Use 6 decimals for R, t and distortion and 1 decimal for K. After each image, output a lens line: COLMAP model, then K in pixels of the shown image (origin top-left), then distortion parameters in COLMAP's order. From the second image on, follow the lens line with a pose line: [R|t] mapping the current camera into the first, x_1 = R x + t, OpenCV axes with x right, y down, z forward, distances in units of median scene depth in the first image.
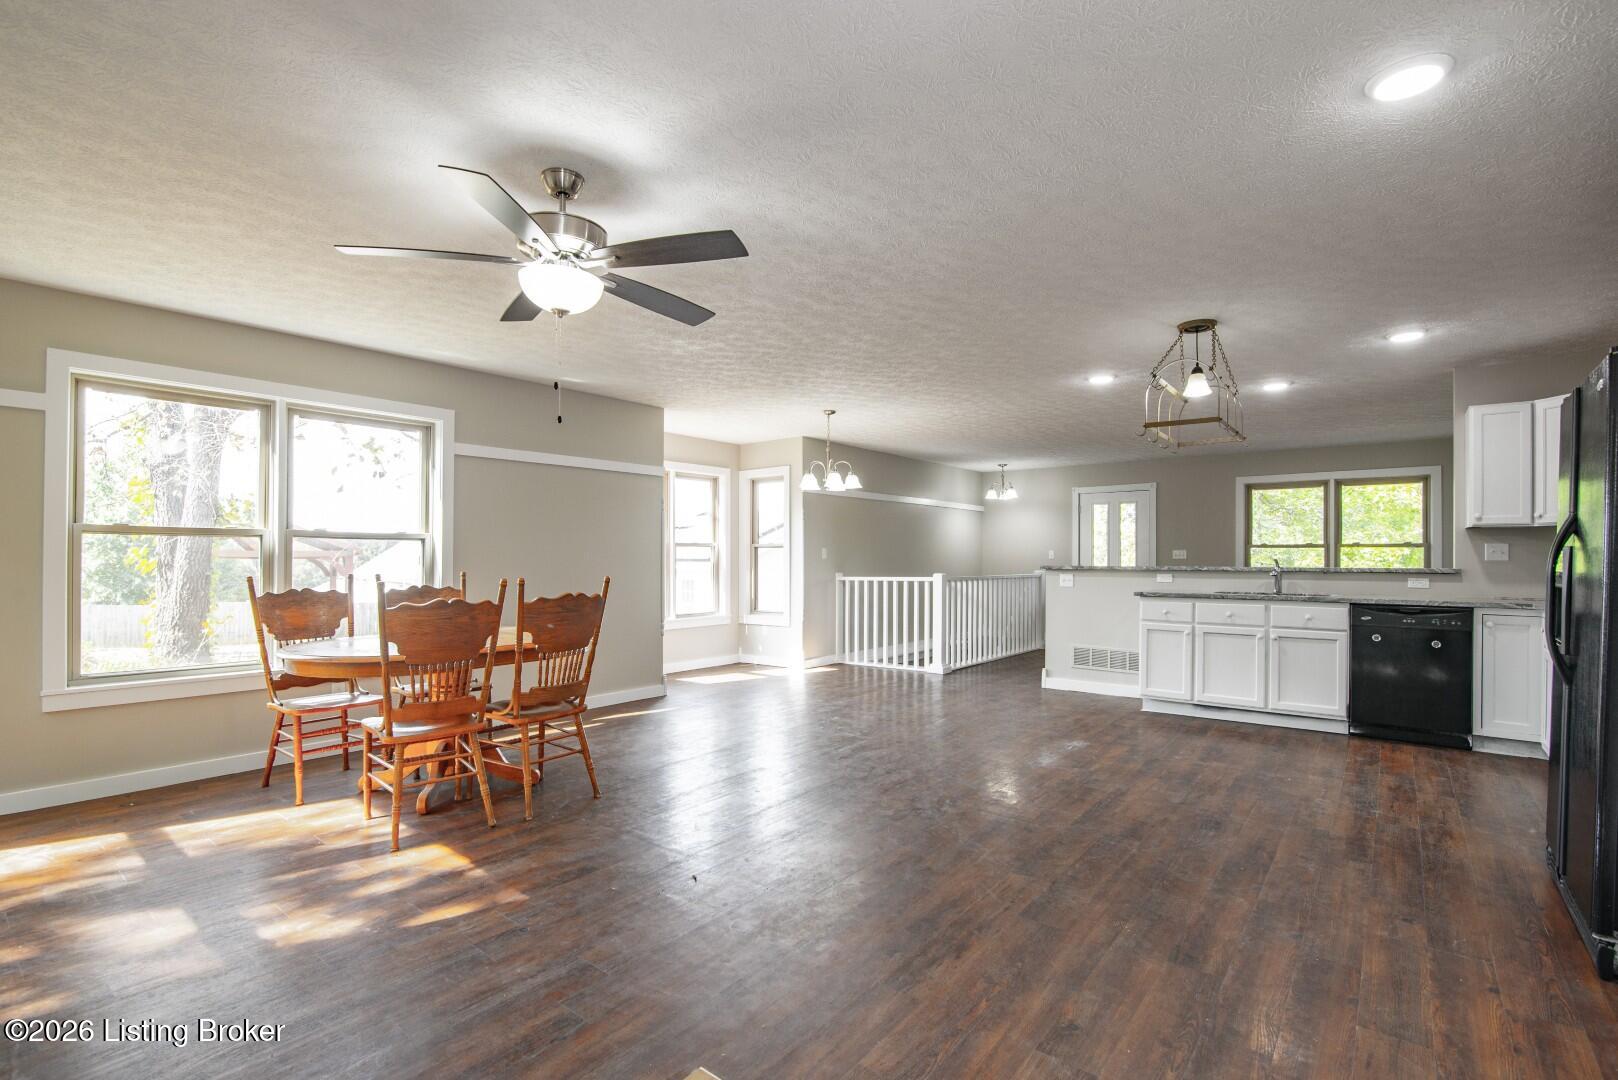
lens RADIAL K [[740.0, 0, 820.2], [0, 740.0, 549.7], [0, 0, 1]] dist [-0.021590, 0.000178]
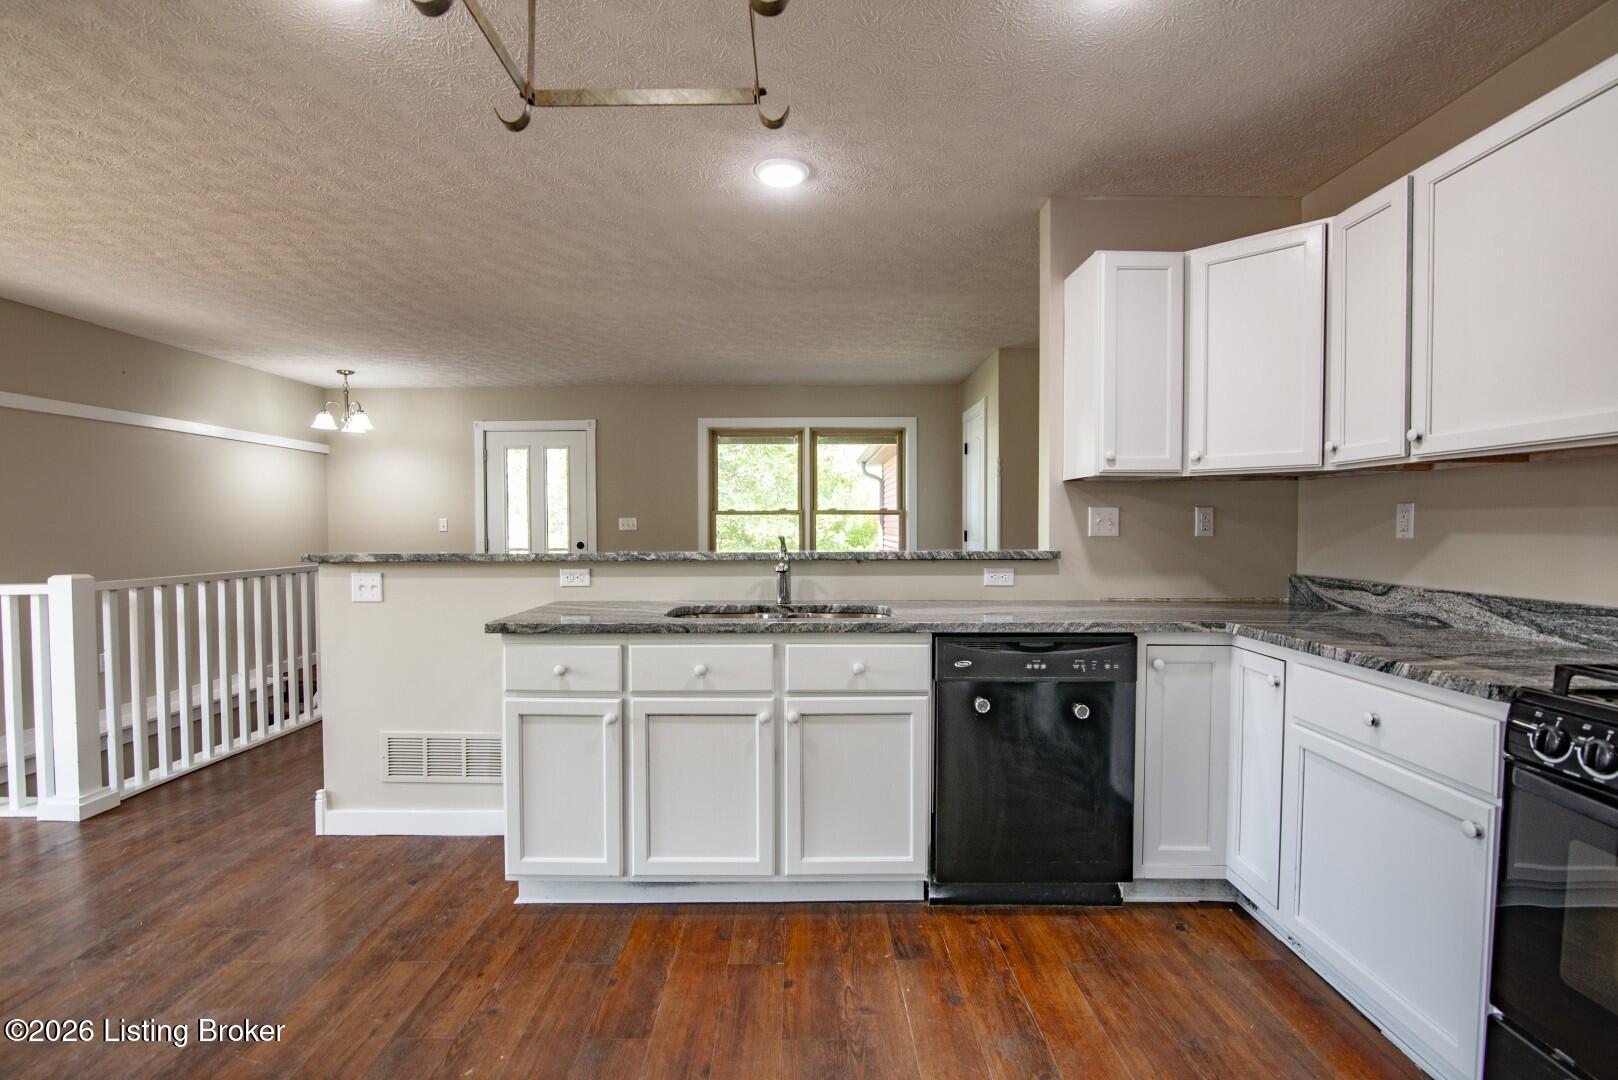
lens RADIAL K [[740.0, 0, 804.2], [0, 740.0, 543.8], [0, 0, 1]] dist [-0.021590, 0.000178]
pose [[0.786524, -0.020544, 0.617218, 0.322816], [-0.002221, 0.999346, 0.036092, -0.000127], [-0.617556, -0.029758, 0.785964, 0.594599]]
